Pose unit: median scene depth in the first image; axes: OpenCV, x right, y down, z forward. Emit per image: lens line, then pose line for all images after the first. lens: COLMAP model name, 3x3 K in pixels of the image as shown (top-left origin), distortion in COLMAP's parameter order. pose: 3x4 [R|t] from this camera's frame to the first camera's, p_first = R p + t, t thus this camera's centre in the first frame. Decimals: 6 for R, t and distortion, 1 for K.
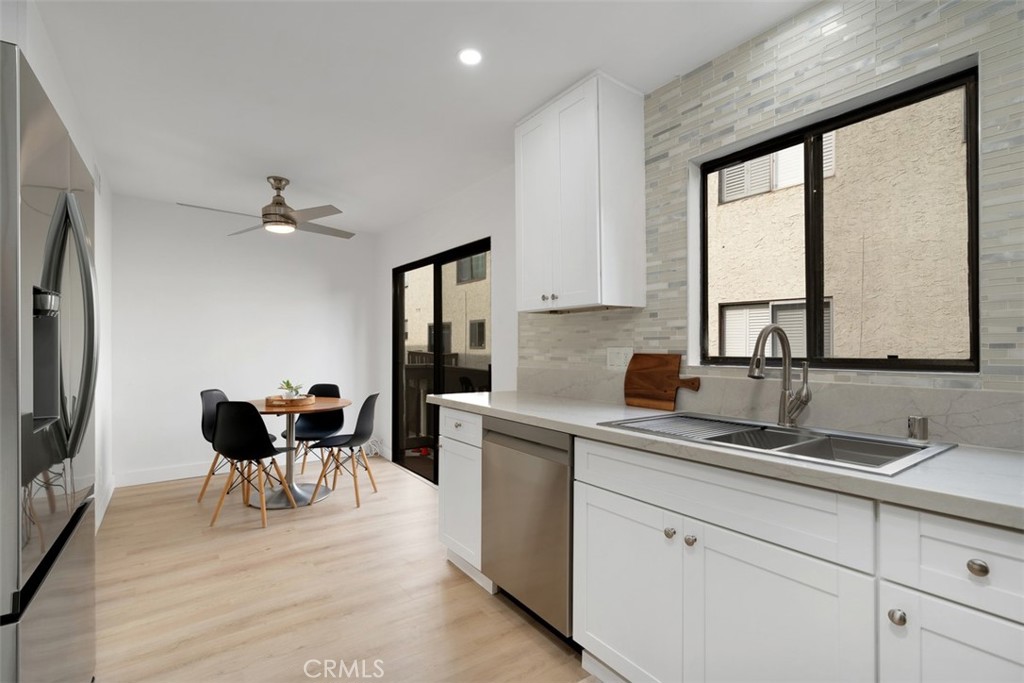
lens RADIAL K [[463.4, 0, 502.8], [0, 463.4, 345.2], [0, 0, 1]] dist [-0.001849, 0.000089]
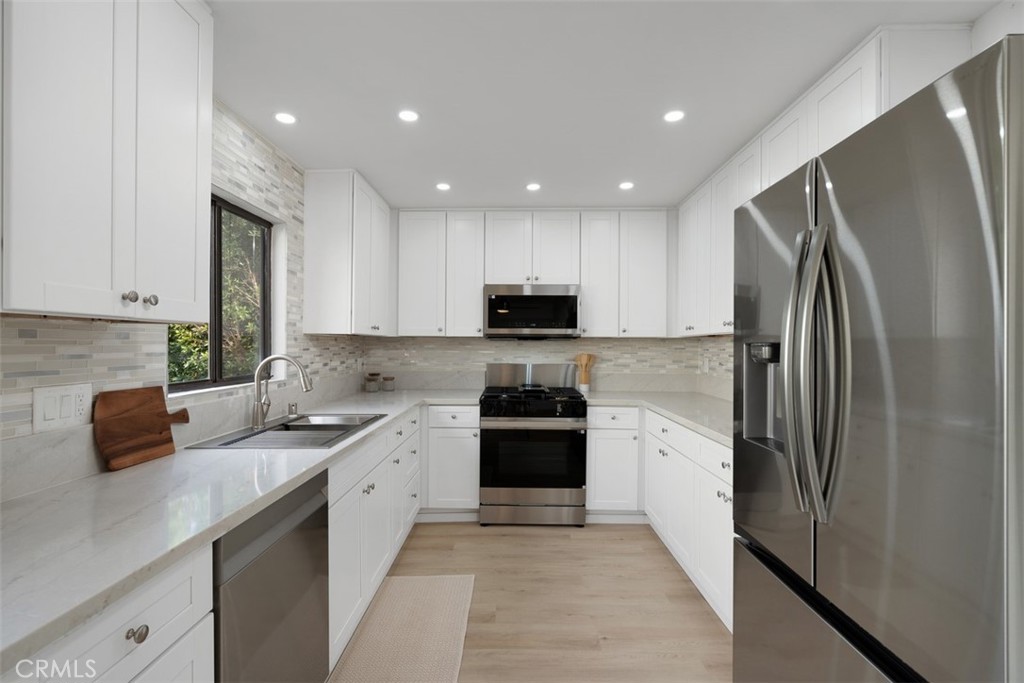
lens RADIAL K [[465.3, 0, 507.4], [0, 465.3, 343.8], [0, 0, 1]] dist [-0.001703, 0.000902]
pose [[-0.810396, -0.002502, 0.585878, -0.571217], [-0.008406, 0.999938, -0.007356, -0.051393], [-0.585823, -0.010886, -0.810366, 1.211024]]
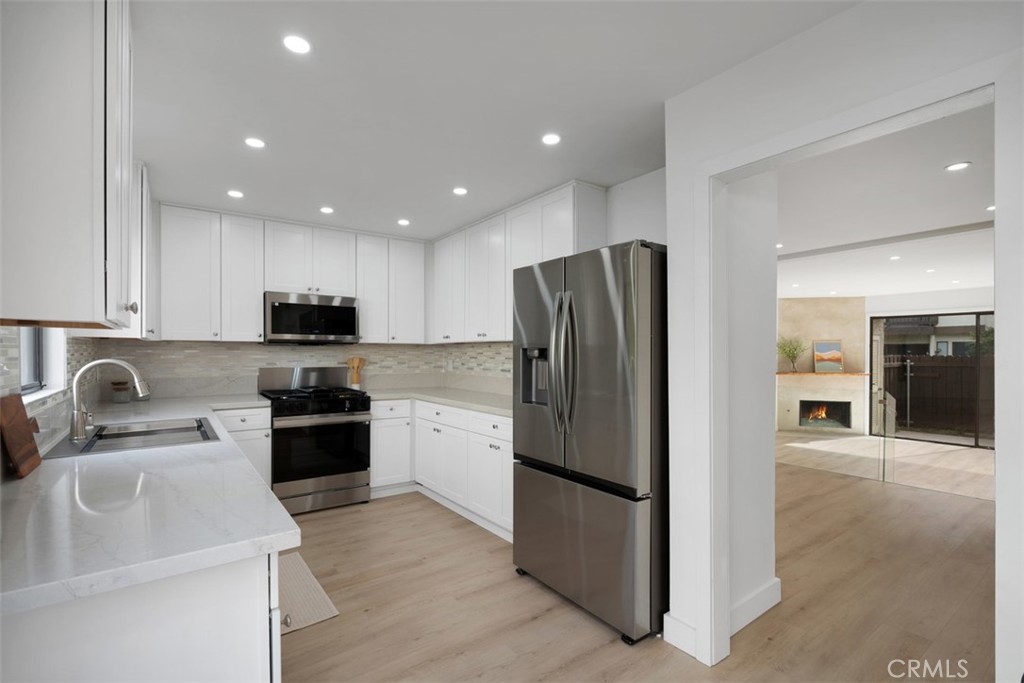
lens RADIAL K [[471.4, 0, 508.9], [0, 471.4, 352.4], [0, 0, 1]] dist [-0.000789, 0.000055]
pose [[-0.999703, -0.003385, -0.024124, -0.389266], [-0.003288, 0.999986, -0.004051, -0.044984], [0.024138, -0.003970, -0.999701, 1.670522]]
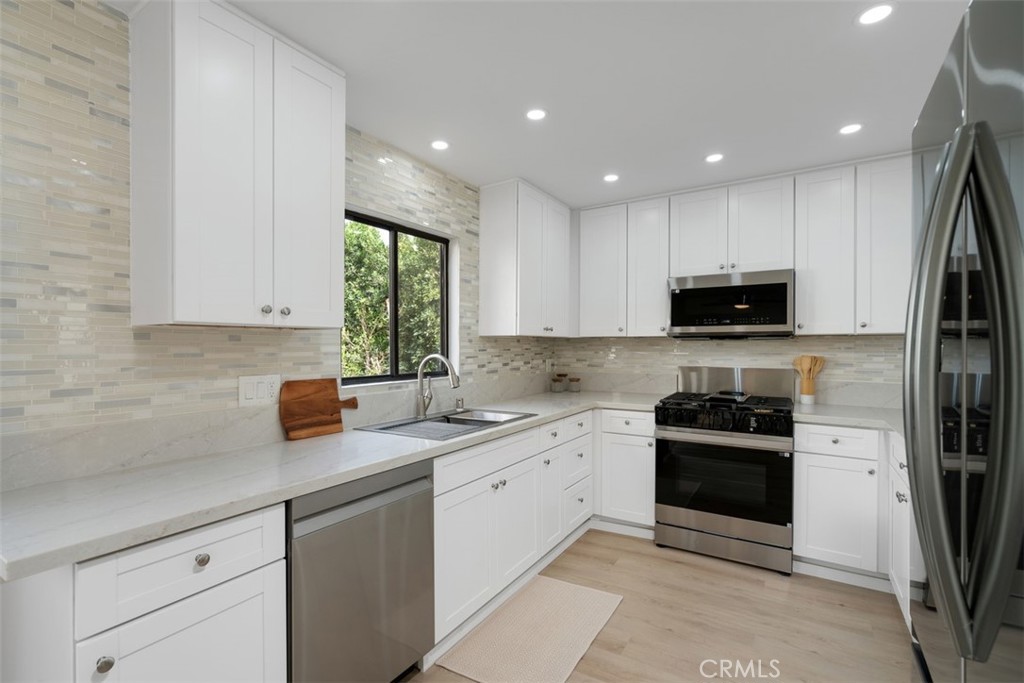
lens RADIAL K [[468.6, 0, 508.9], [0, 468.6, 345.6], [0, 0, 1]] dist [0.000080, 0.000643]
pose [[-0.389139, 0.001092, 0.921178, -0.711584], [-0.005814, 0.999976, -0.003642, -0.049841], [-0.921161, -0.006773, -0.389124, 0.968629]]
